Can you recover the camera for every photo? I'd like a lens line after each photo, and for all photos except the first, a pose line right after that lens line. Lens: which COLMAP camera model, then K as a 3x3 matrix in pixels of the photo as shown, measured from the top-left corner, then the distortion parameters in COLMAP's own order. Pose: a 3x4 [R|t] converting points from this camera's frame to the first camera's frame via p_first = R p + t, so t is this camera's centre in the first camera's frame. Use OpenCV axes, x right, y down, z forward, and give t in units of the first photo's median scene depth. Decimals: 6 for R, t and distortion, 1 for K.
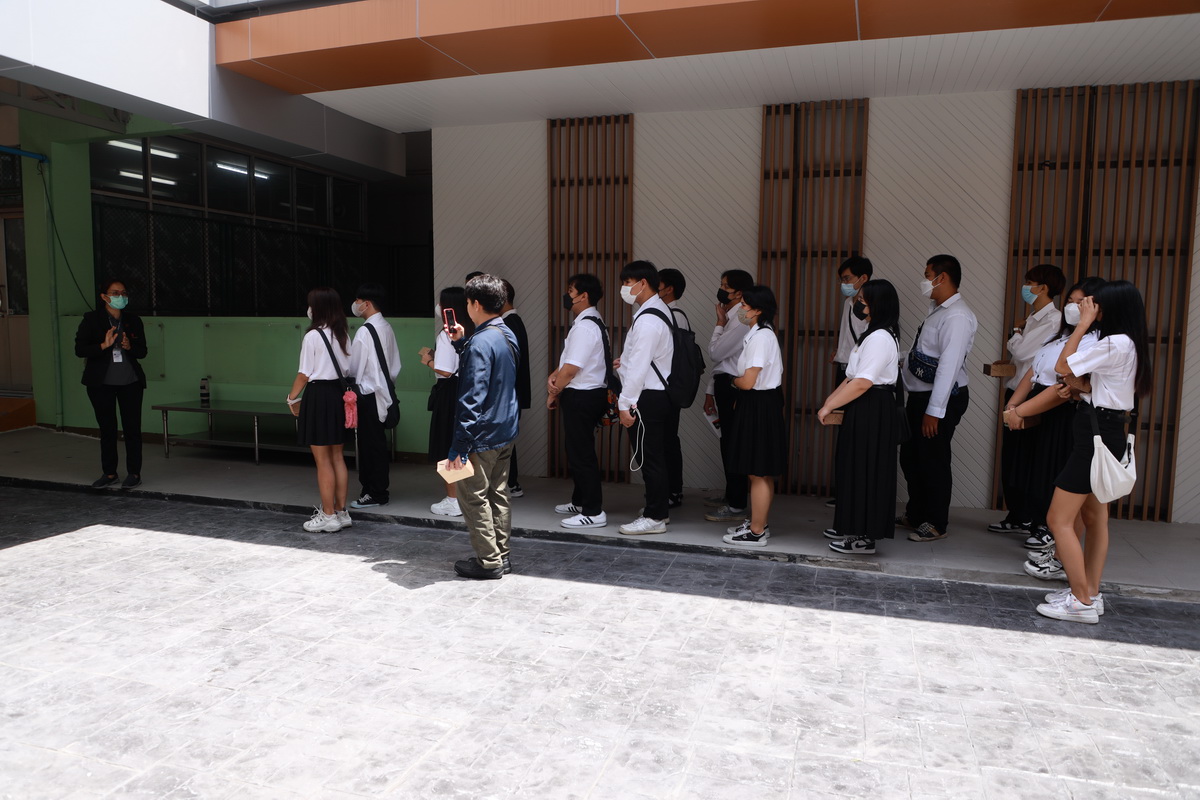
lens RADIAL K [[820.0, 0, 575.8], [0, 820.0, 401.5], [0, 0, 1]] dist [-0.048674, 0.002375]
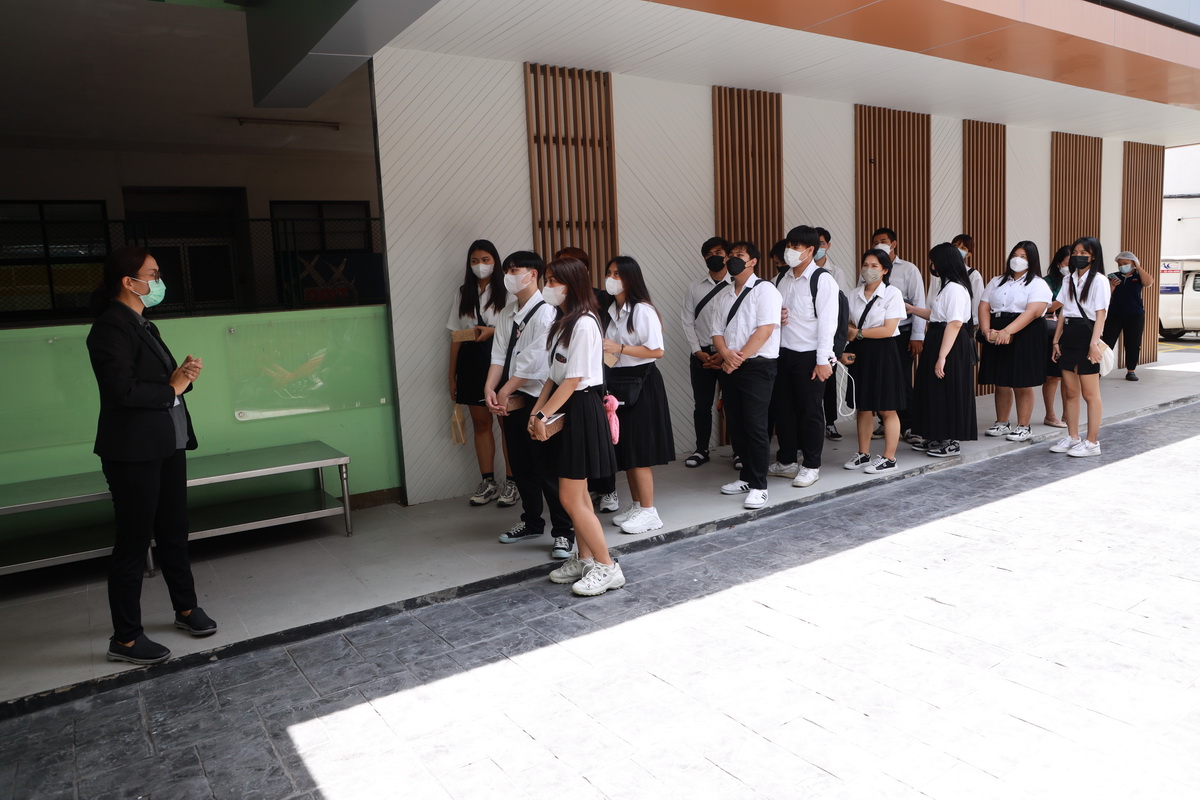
lens RADIAL K [[820.0, 0, 575.8], [0, 820.0, 401.5], [0, 0, 1]] dist [-0.048674, 0.002375]
pose [[0.622426, -0.148902, 0.768384, -0.951303], [0.134491, 0.987482, 0.082416, -0.079247], [-0.771037, 0.052043, 0.634660, 0.590179]]
